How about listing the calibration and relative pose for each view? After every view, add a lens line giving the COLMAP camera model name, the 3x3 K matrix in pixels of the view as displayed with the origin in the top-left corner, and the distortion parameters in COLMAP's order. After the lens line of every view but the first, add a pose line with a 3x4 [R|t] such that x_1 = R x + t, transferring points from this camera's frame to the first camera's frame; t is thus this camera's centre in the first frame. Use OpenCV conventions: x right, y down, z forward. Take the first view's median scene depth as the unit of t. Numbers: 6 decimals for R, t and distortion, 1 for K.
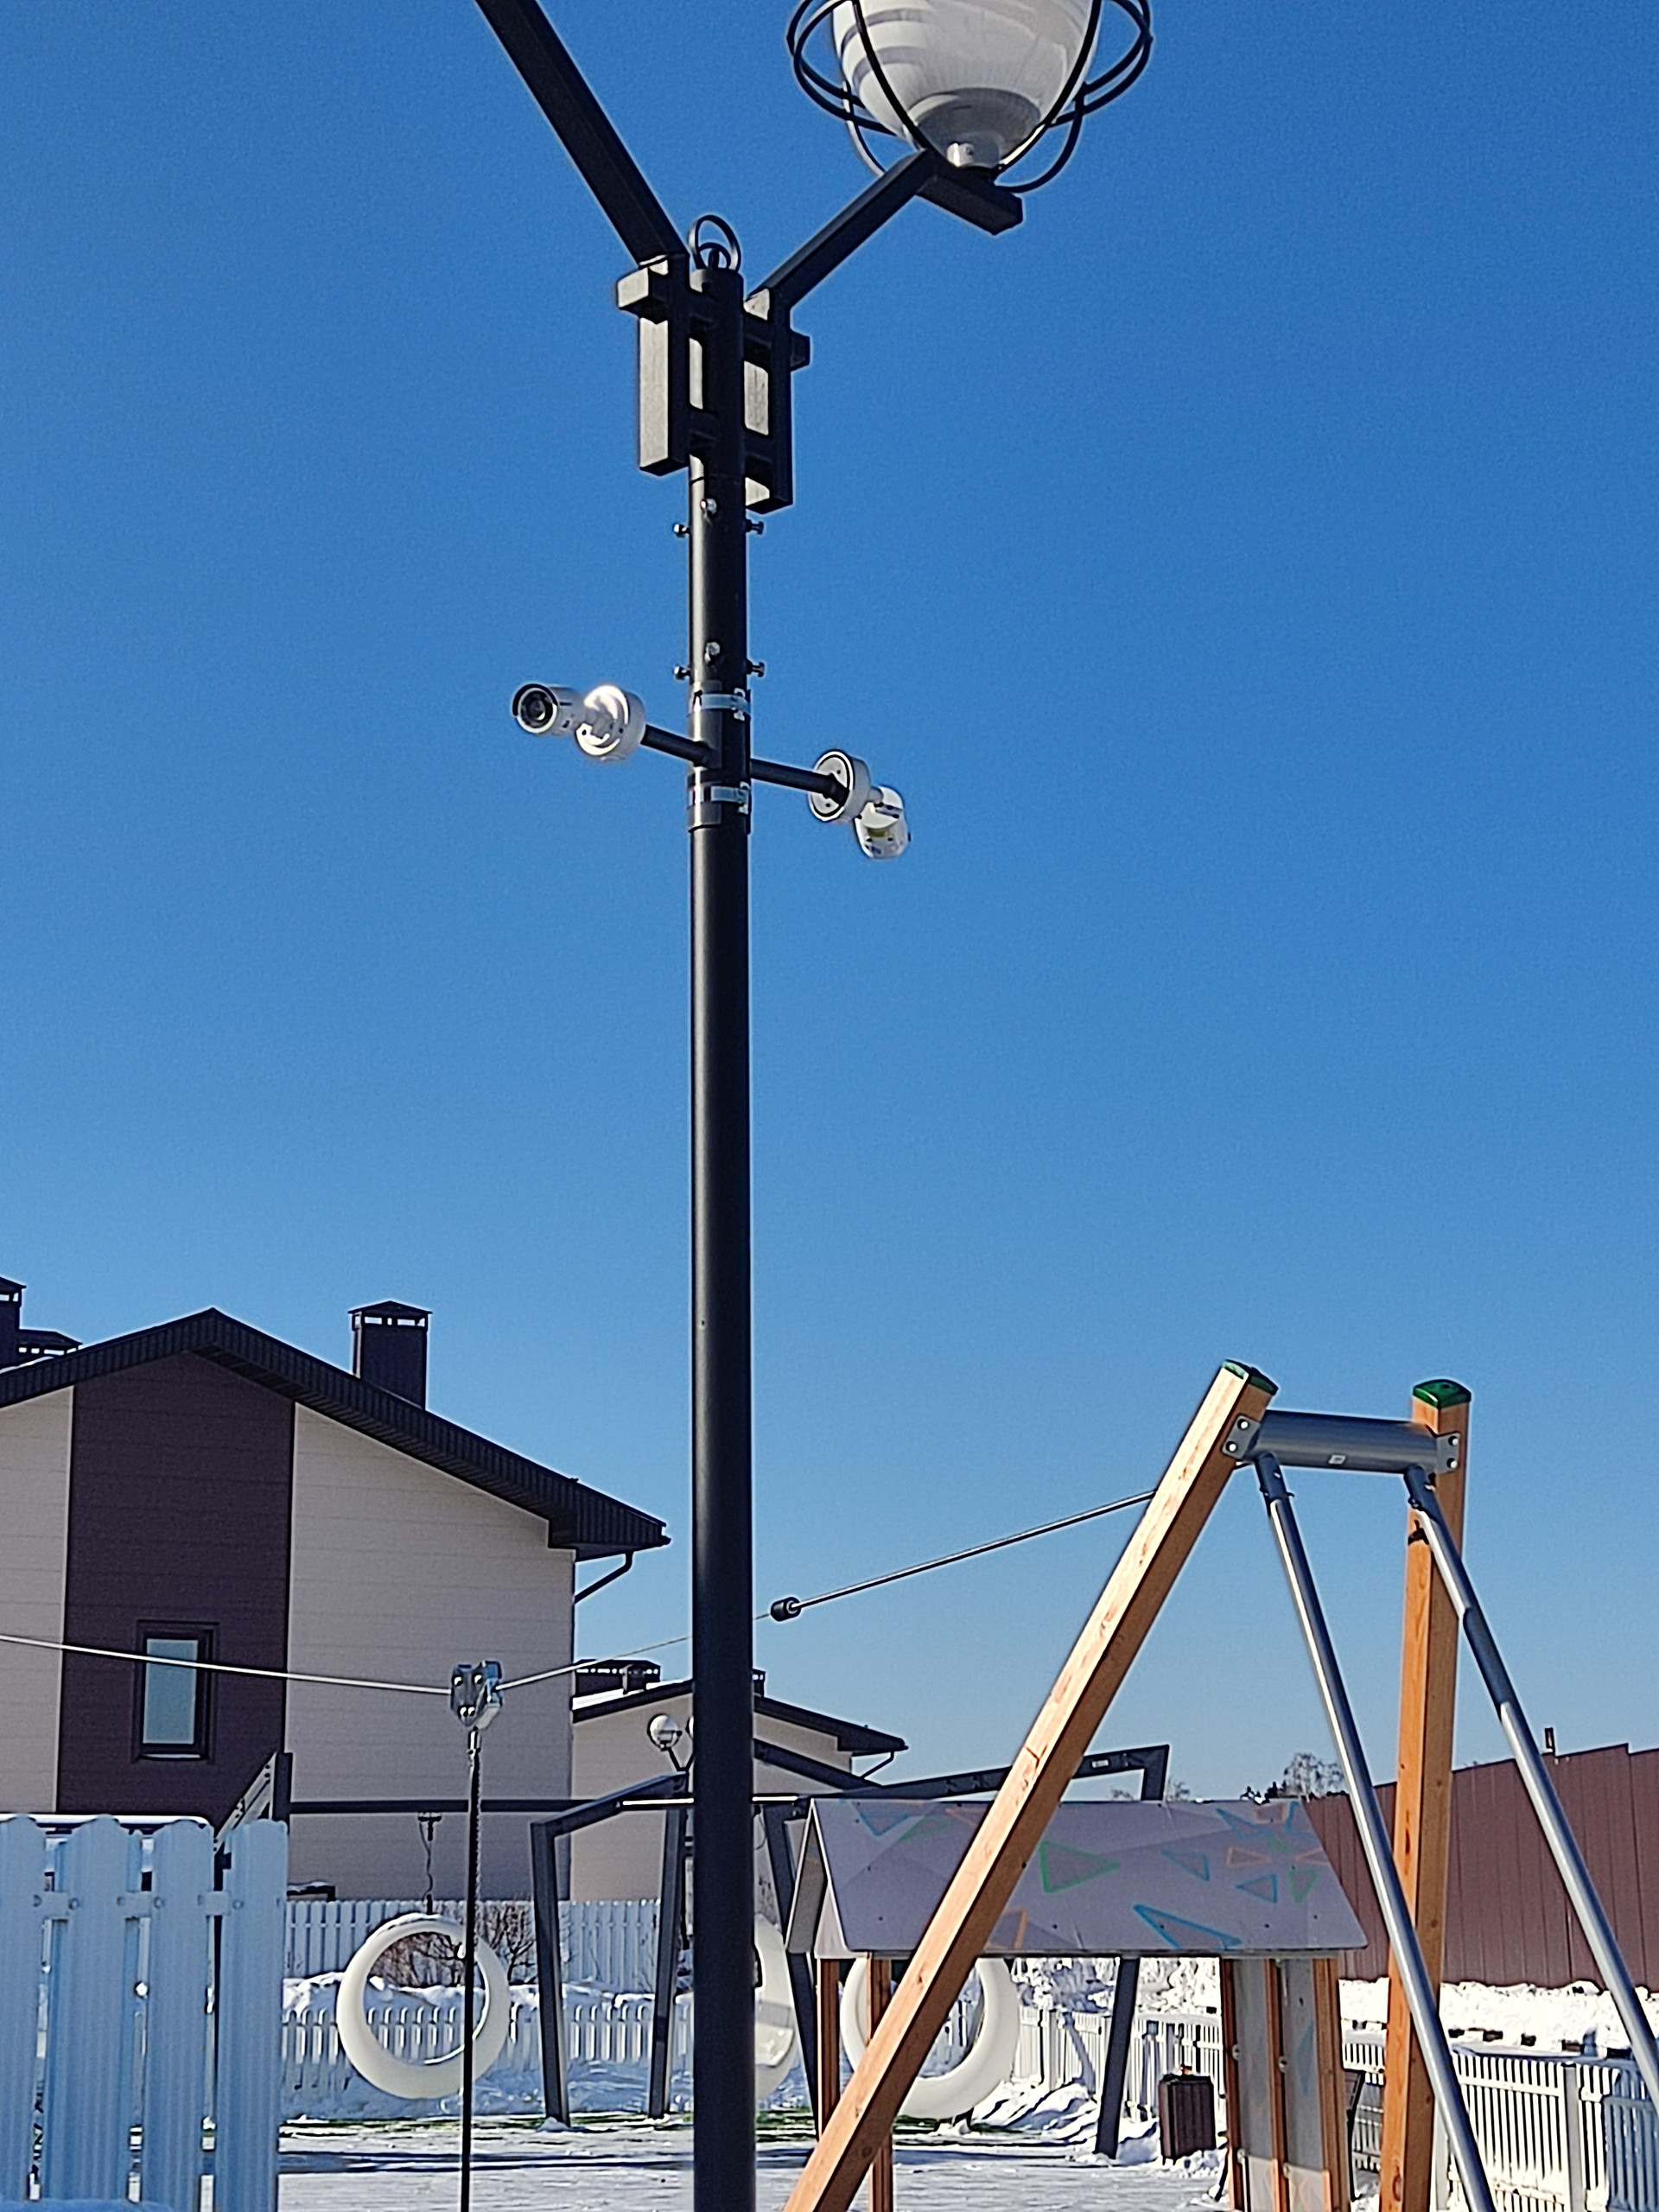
lens RADIAL K [[4001.3, 0, 837.3], [0, 4001.3, 1101.5], [0, 0, 1]] dist [0.092240, 0.000000]
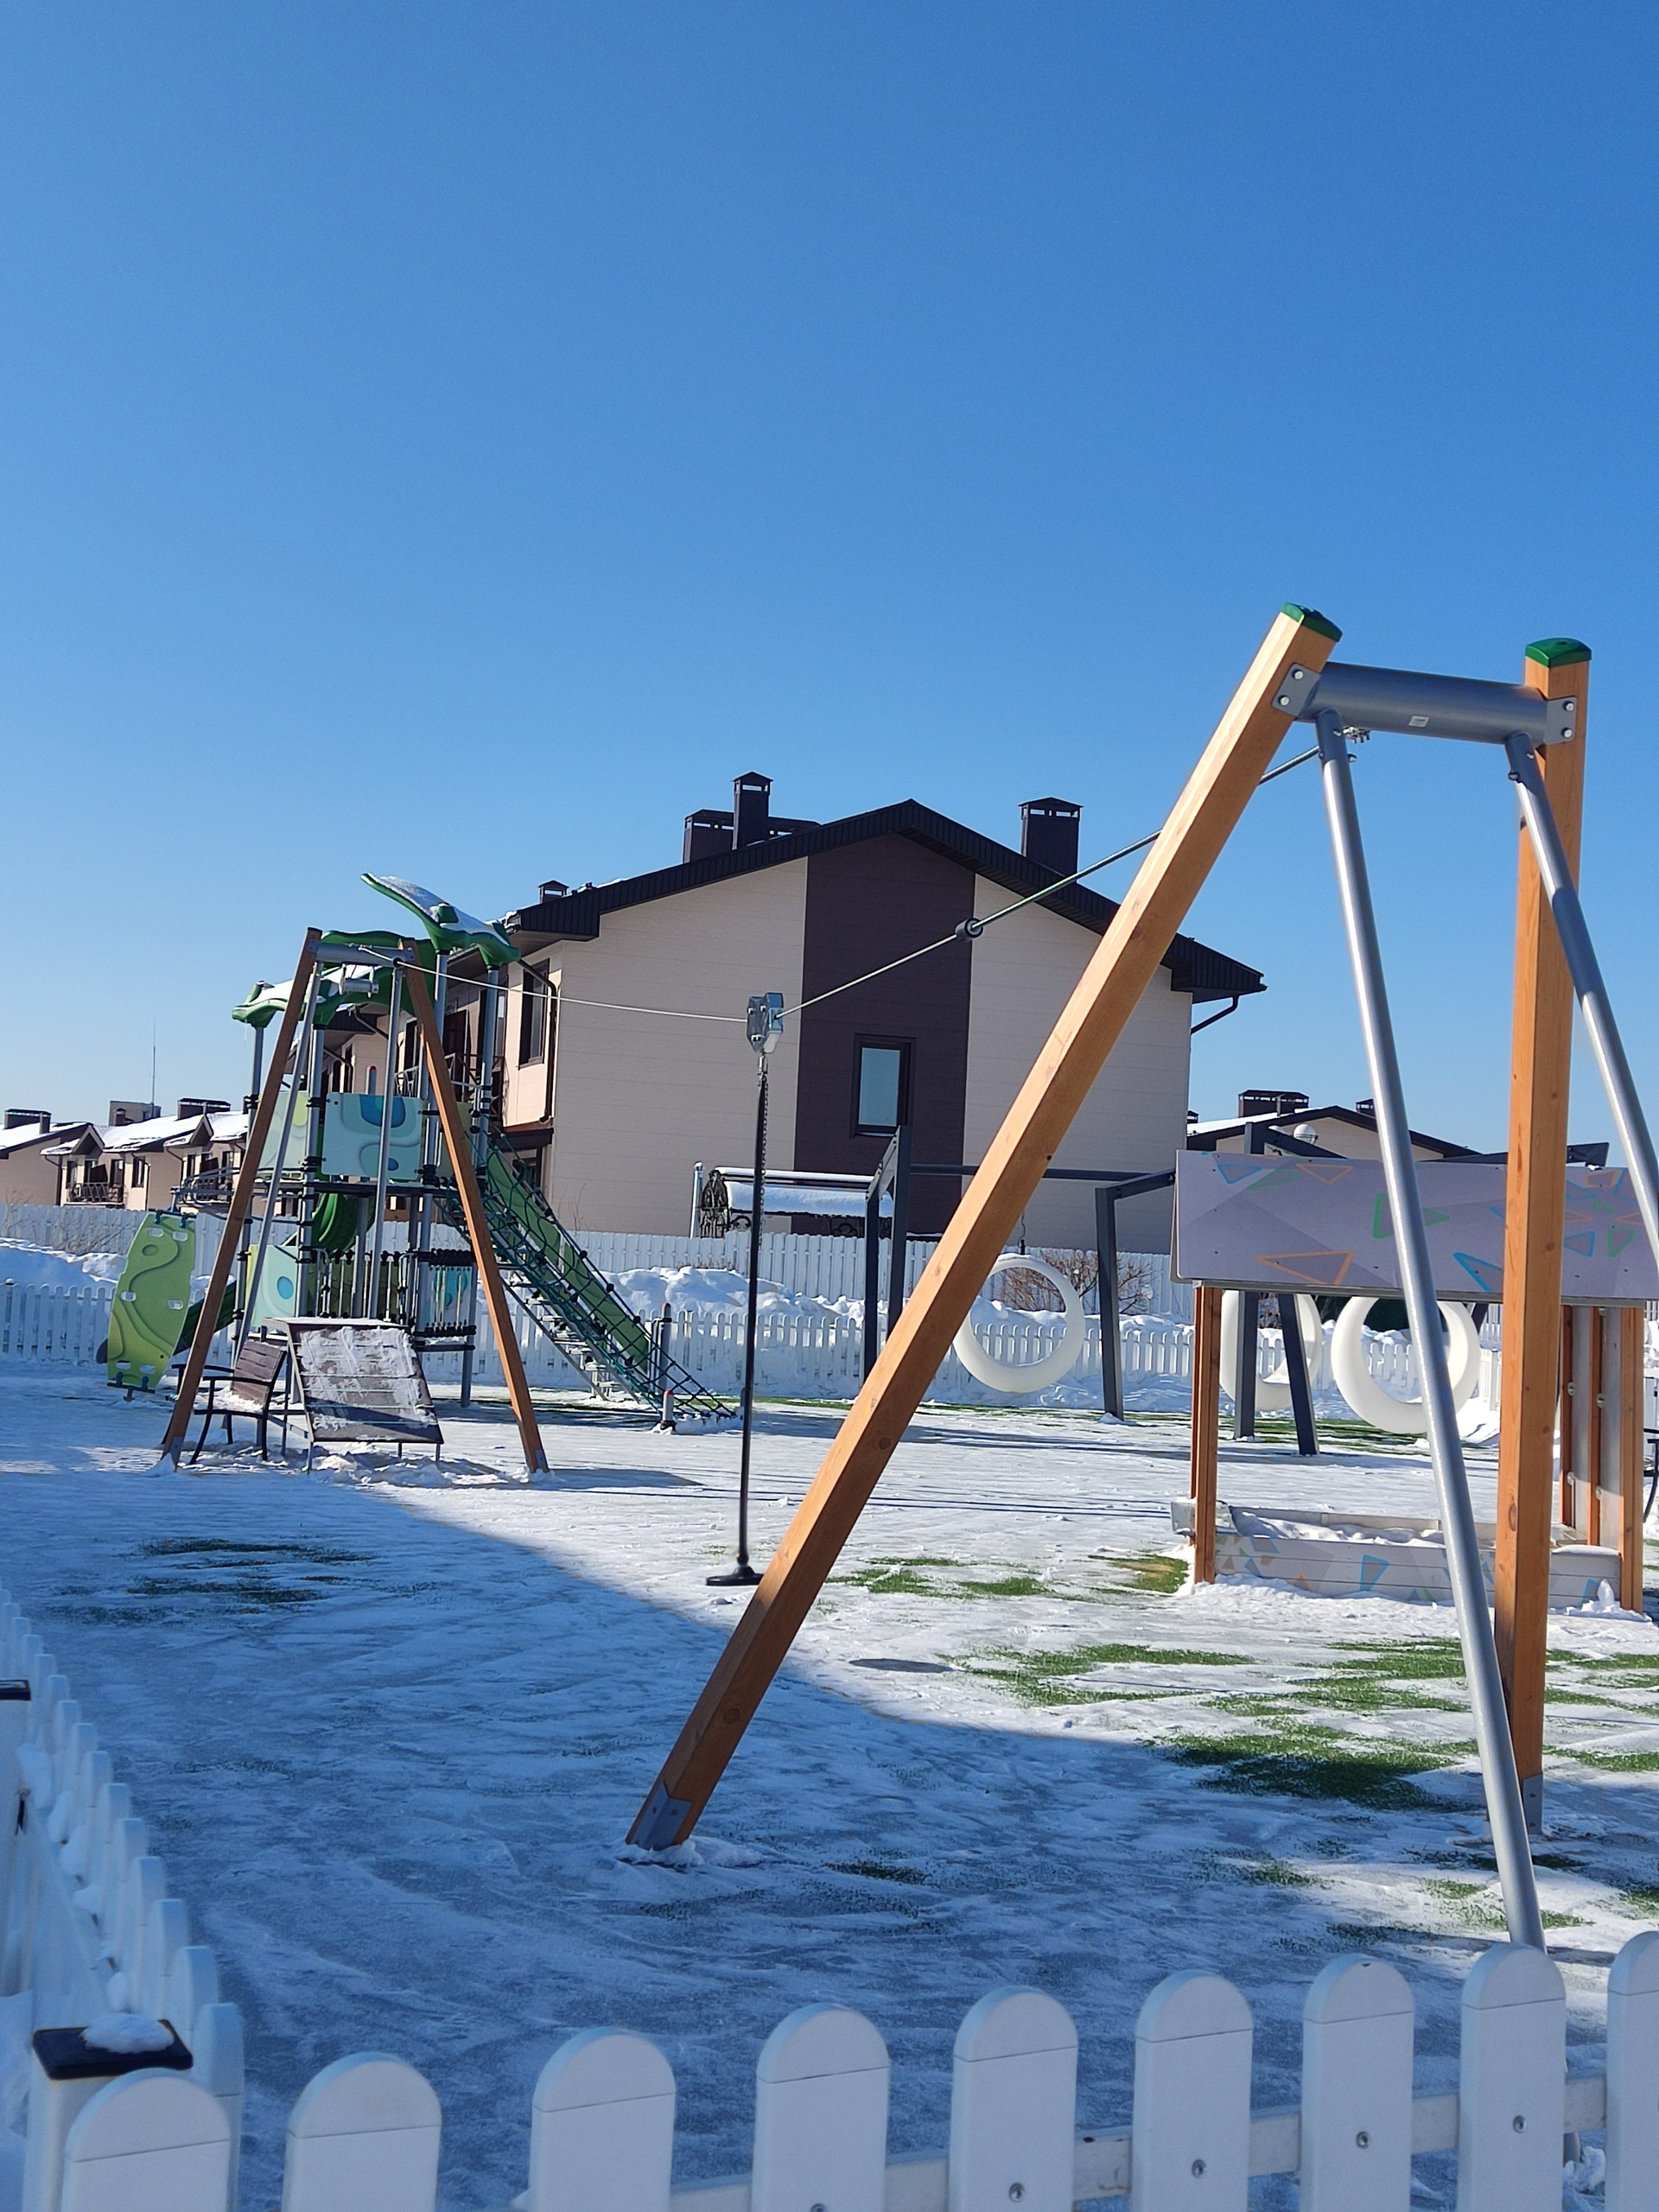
lens RADIAL K [[2832.4, 0, 817.2], [0, 2832.4, 1105.1], [0, 0, 1]] dist [0.072328, 0.000000]
pose [[0.970829, 0.035936, -0.237065, 0.083971], [-0.002683, 0.990271, 0.139123, 0.049028], [0.239758, -0.134429, 0.961481, 0.201496]]
